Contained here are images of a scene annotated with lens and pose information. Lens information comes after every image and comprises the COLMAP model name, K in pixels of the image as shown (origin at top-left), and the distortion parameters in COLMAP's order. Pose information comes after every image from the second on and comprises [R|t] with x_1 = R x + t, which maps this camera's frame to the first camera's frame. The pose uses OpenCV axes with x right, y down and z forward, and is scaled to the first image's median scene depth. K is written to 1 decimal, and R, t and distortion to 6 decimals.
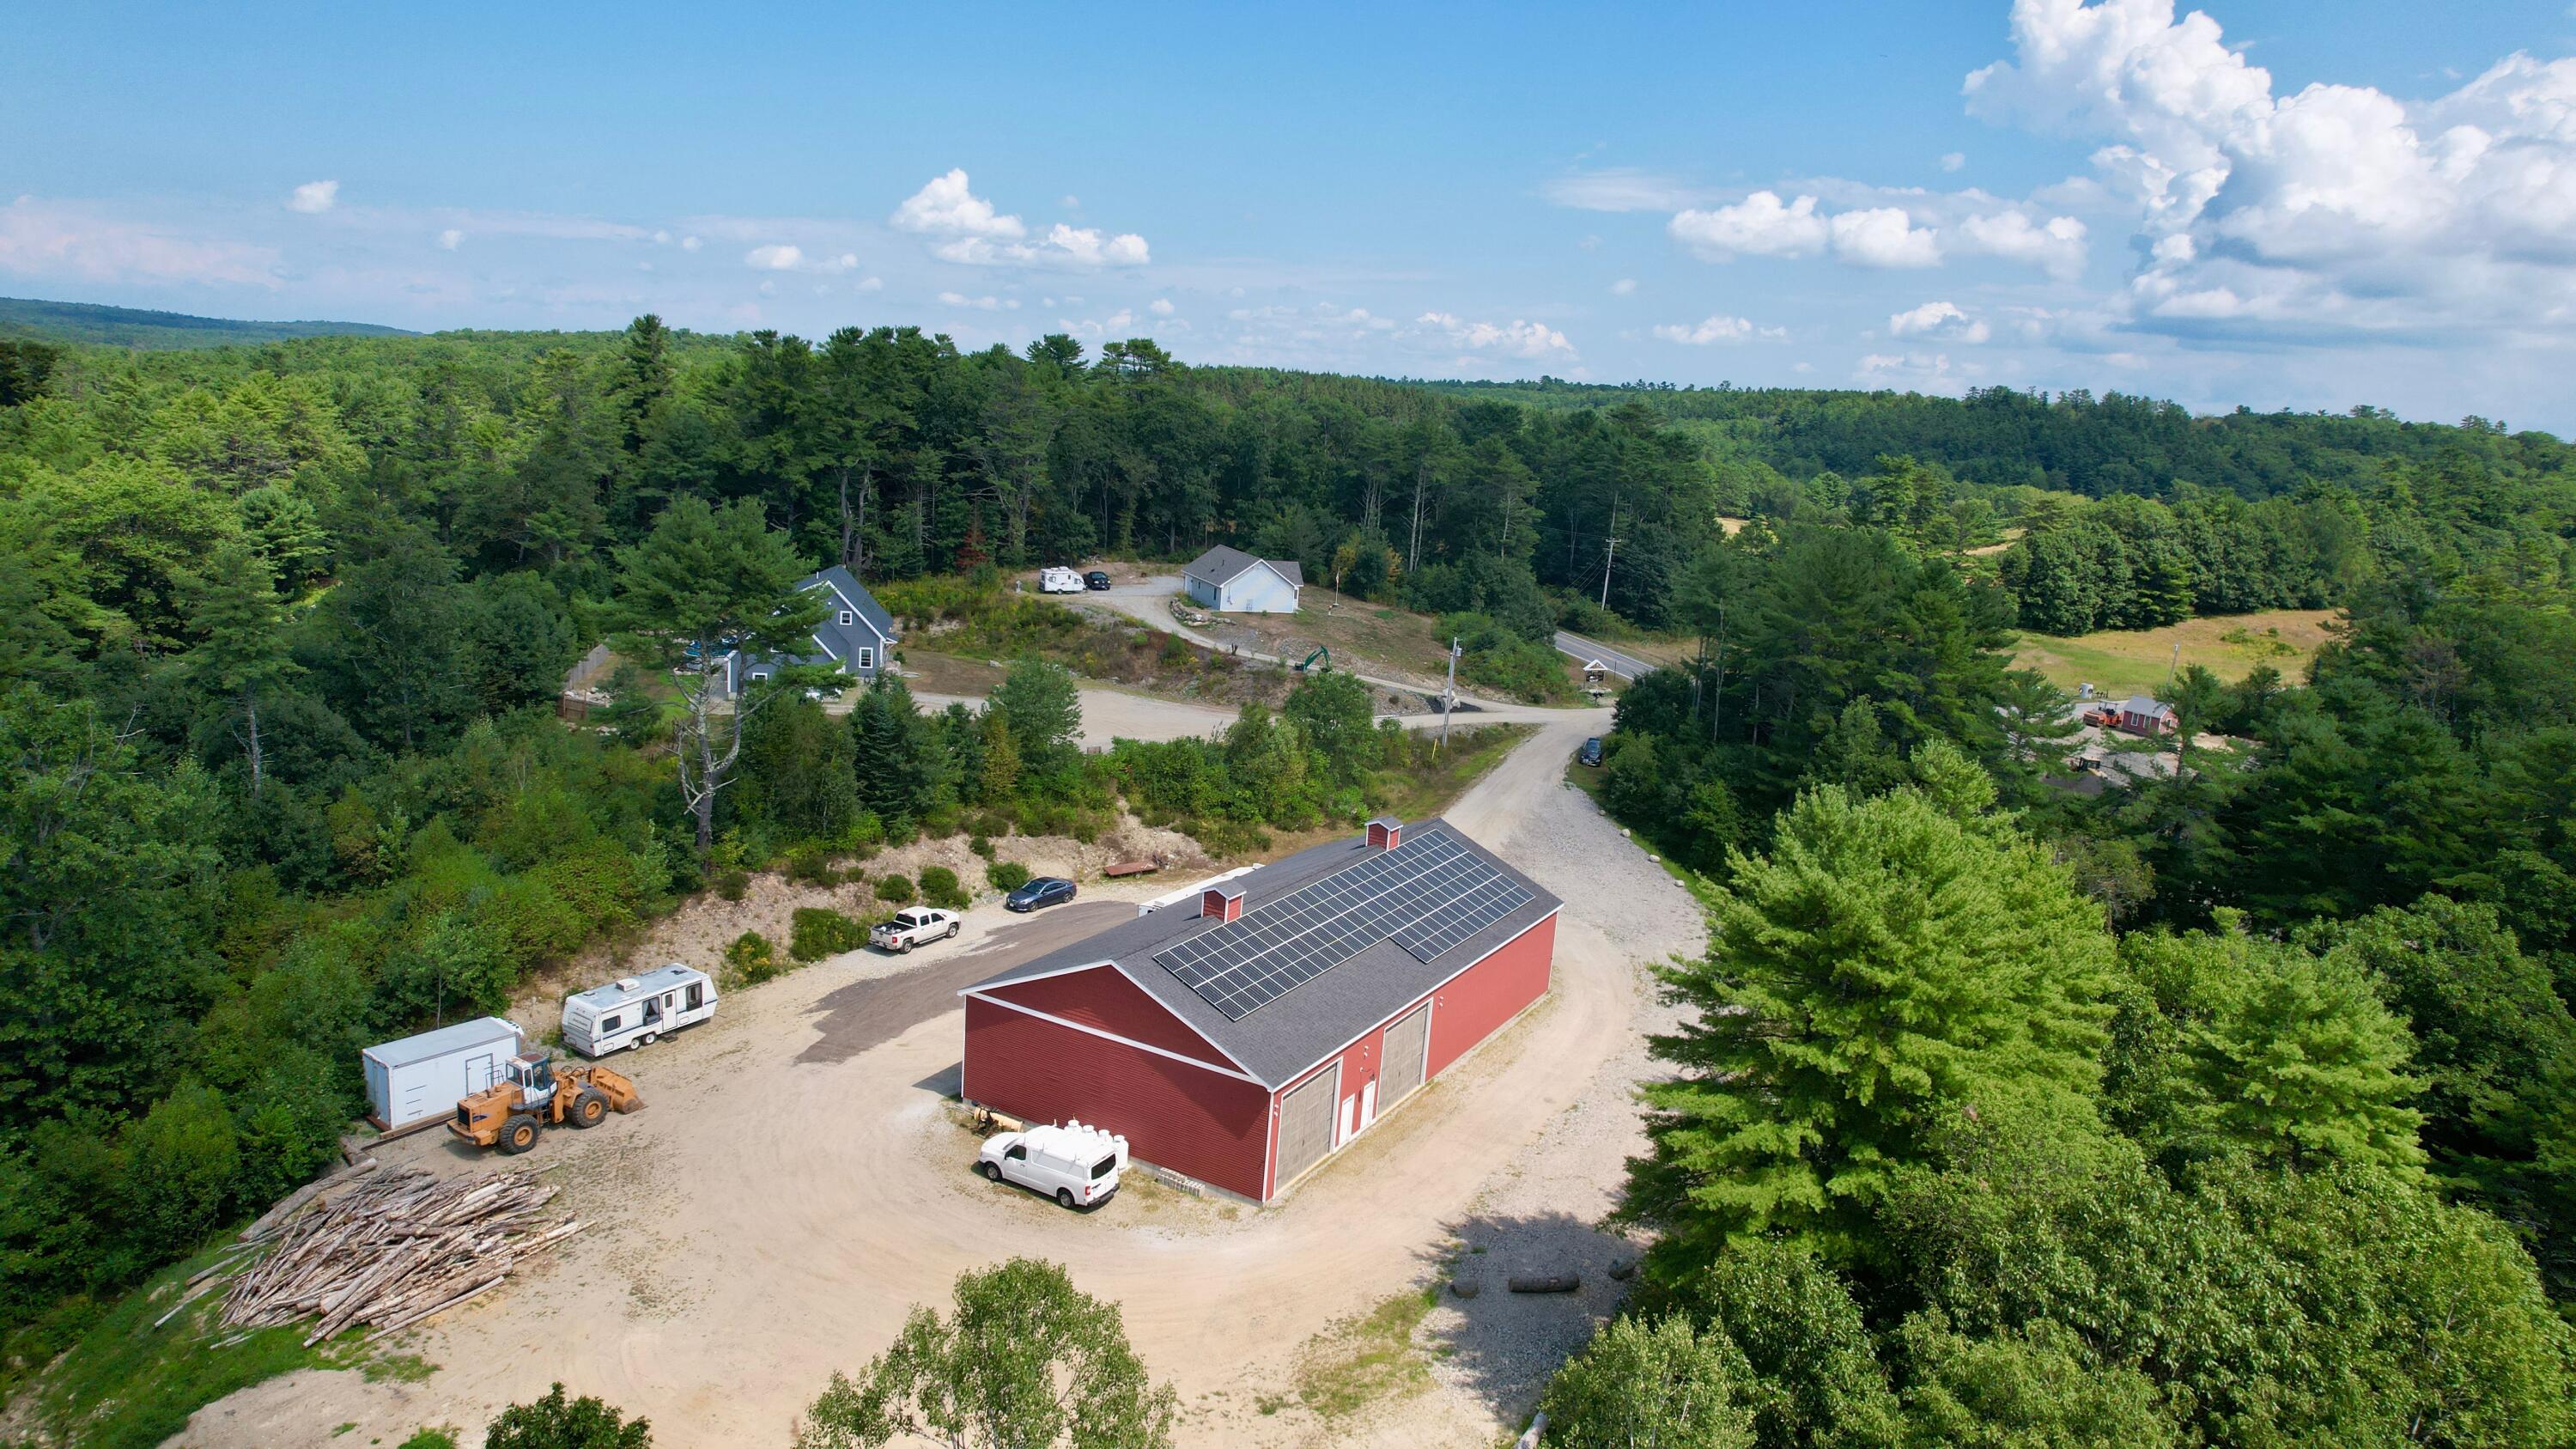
lens RADIAL K [[1697.6, 0, 1288.0], [0, 1697.6, 724.5], [0, 0, 1]] dist [-0.071781, 0.068753]
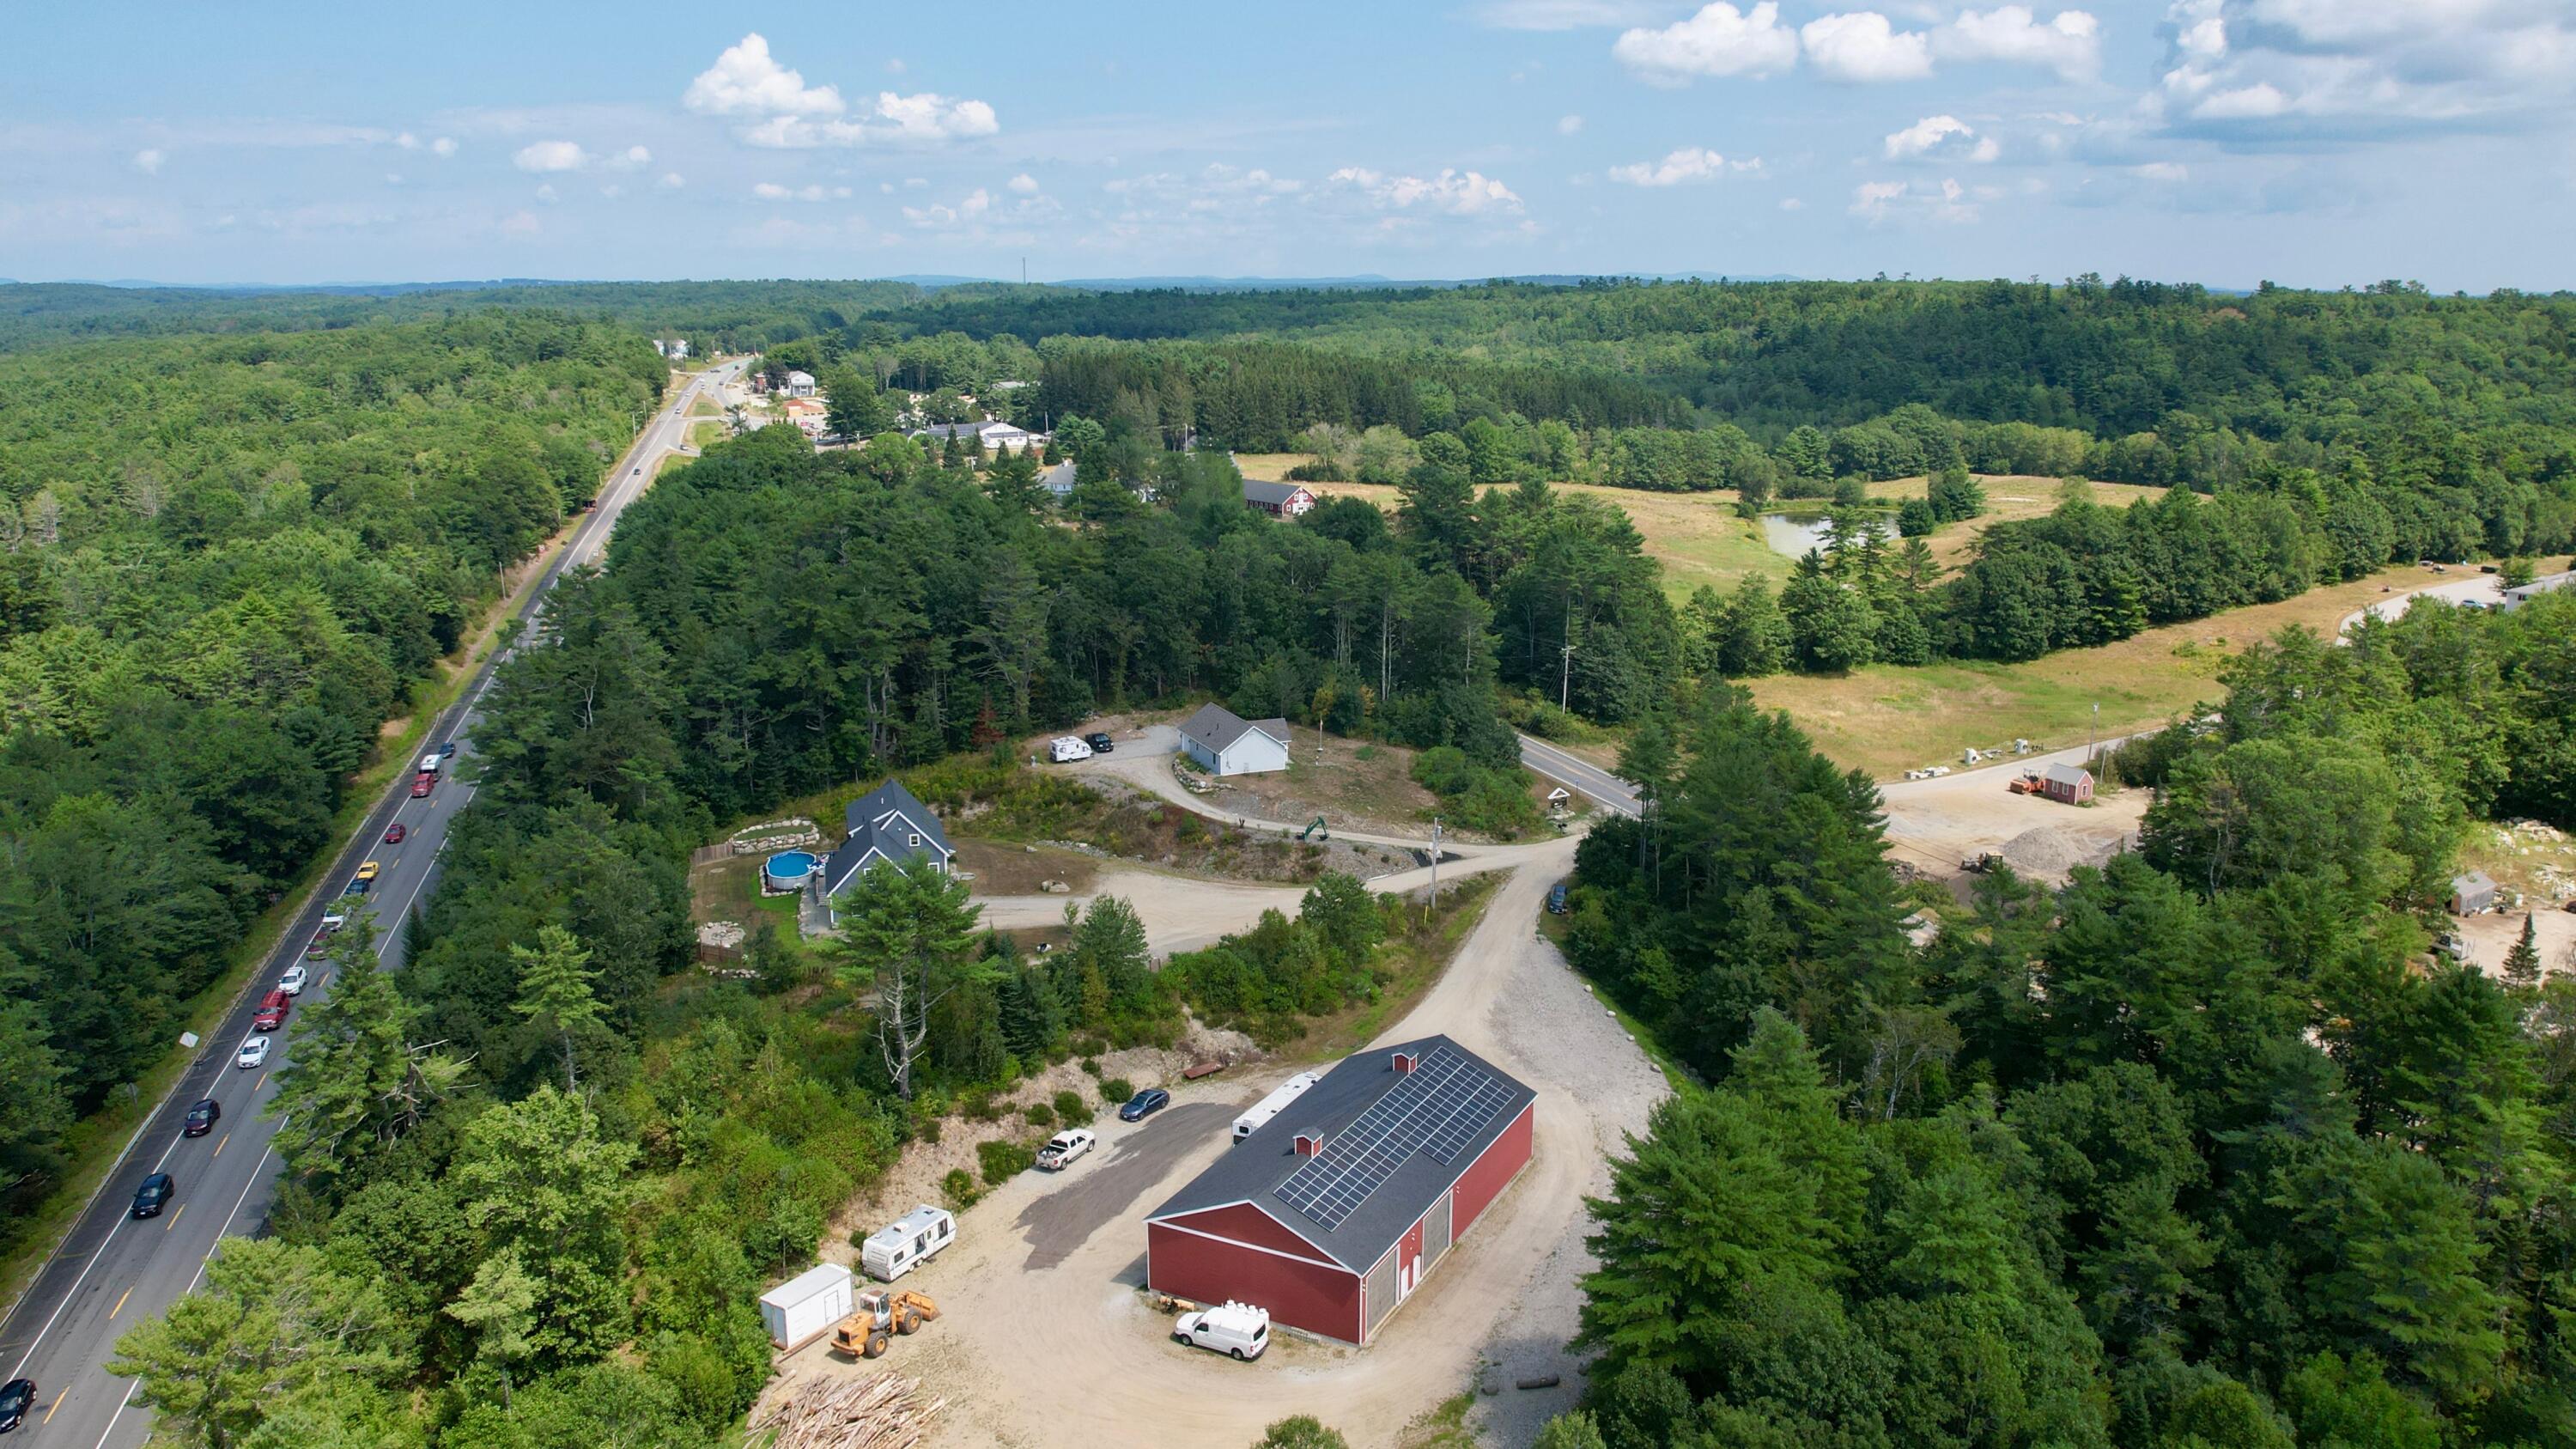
lens RADIAL K [[1986.5, 0, 1257.7], [0, 1986.5, 721.4], [0, 0, 1]] dist [-0.047673, 0.002727]
pose [[0.996376, -0.083721, 0.015044, -0.047467], [0.083426, 0.996328, 0.019252, -0.183435], [-0.016600, -0.017927, 0.999701, -0.450779]]
